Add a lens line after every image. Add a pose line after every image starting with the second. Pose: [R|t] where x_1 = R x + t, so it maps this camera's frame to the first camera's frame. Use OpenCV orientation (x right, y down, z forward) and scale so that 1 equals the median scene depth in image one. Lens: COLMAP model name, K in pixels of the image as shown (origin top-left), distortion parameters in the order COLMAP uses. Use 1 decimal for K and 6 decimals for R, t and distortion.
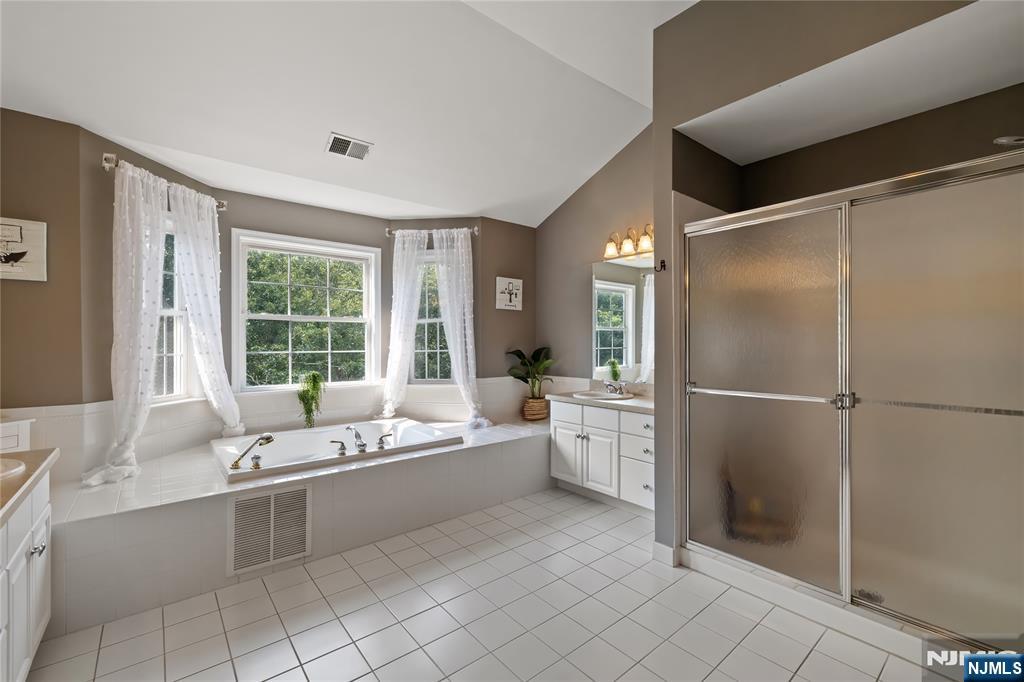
lens RADIAL K [[439.3, 0, 509.9], [0, 439.3, 340.8], [0, 0, 1]] dist [0.019407, 0.000330]
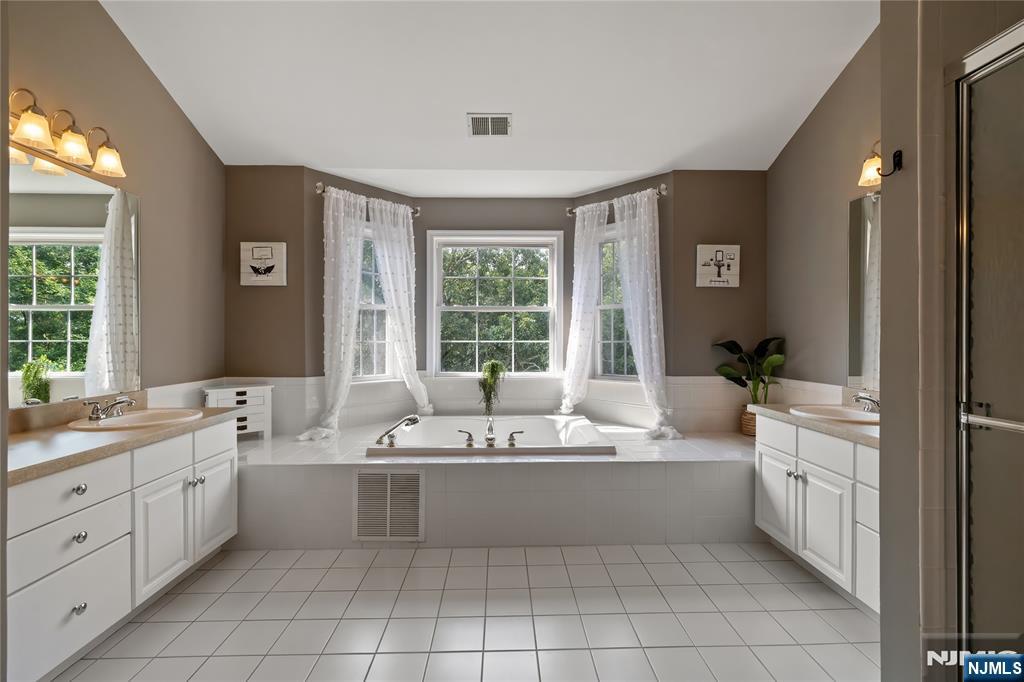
lens RADIAL K [[439.3, 0, 512.6], [0, 439.3, 339.2], [0, 0, 1]] dist [0.019407, 0.000330]
pose [[0.793048, 0.000314, -0.609159, 0.226661], [0.001787, 0.999994, 0.002843, 0.018964], [0.609157, -0.003344, 0.793043, 0.244030]]
